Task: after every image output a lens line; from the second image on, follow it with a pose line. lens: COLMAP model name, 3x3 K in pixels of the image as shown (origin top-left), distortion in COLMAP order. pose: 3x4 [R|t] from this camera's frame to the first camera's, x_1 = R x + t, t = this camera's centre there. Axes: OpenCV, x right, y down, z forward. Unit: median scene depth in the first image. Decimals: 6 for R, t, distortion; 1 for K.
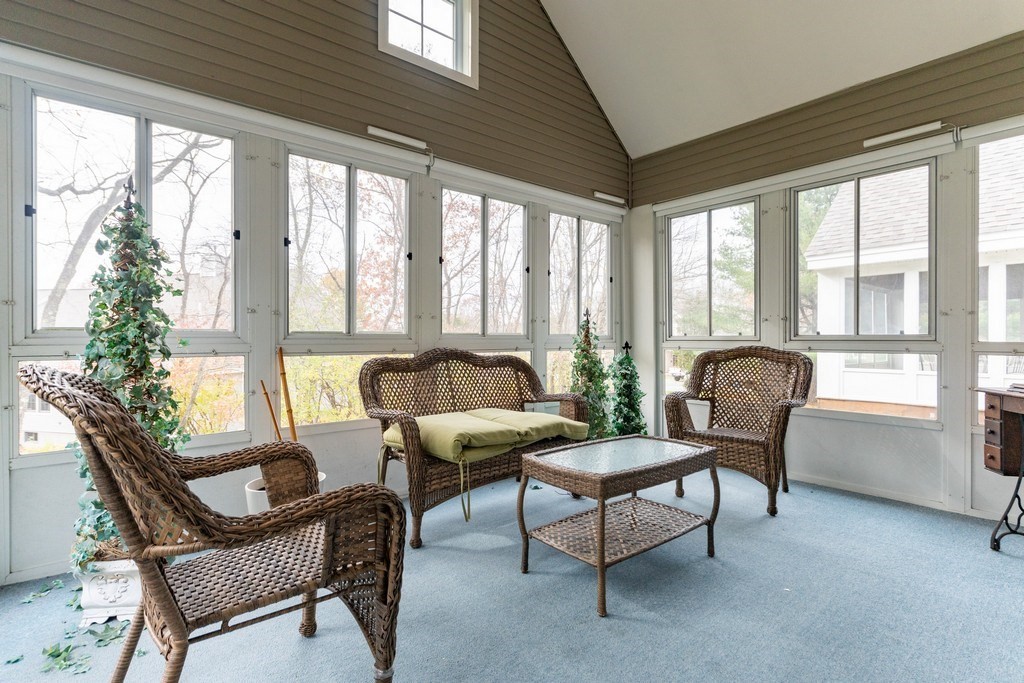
lens RADIAL K [[497.3, 0, 517.9], [0, 497.3, 340.2], [0, 0, 1]] dist [0.002560, 0.000734]
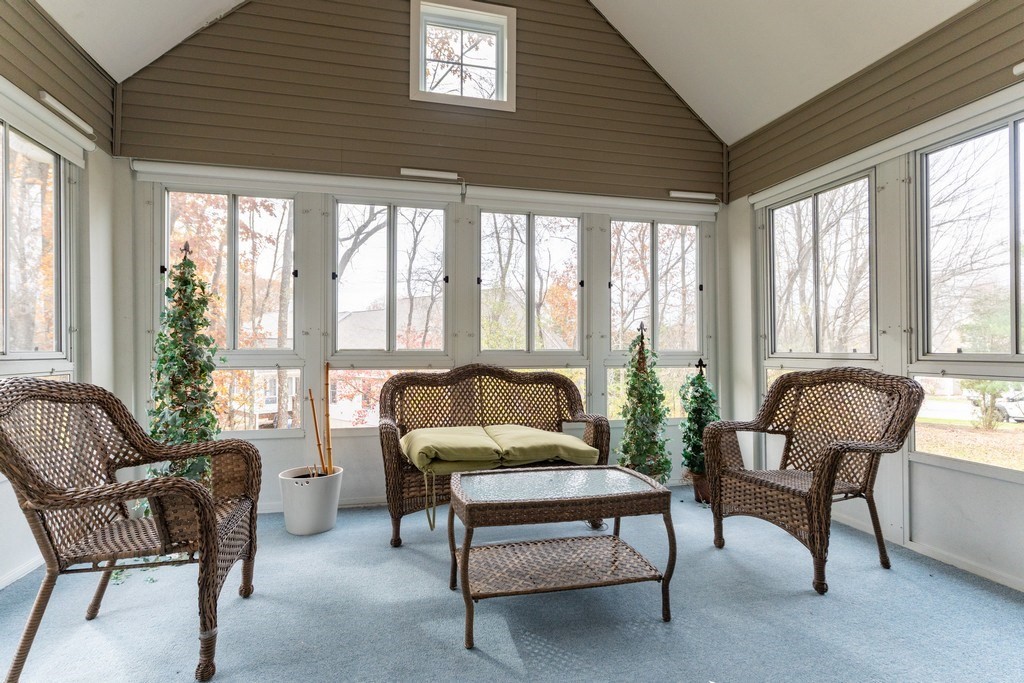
lens RADIAL K [[497.3, 0, 516.0], [0, 497.3, 344.8], [0, 0, 1]] dist [0.002560, 0.000734]
pose [[0.891240, -0.001892, -0.453529, 0.384999], [-0.002786, 0.999950, -0.009647, -0.014756], [0.453524, 0.009862, 0.891189, 0.095243]]
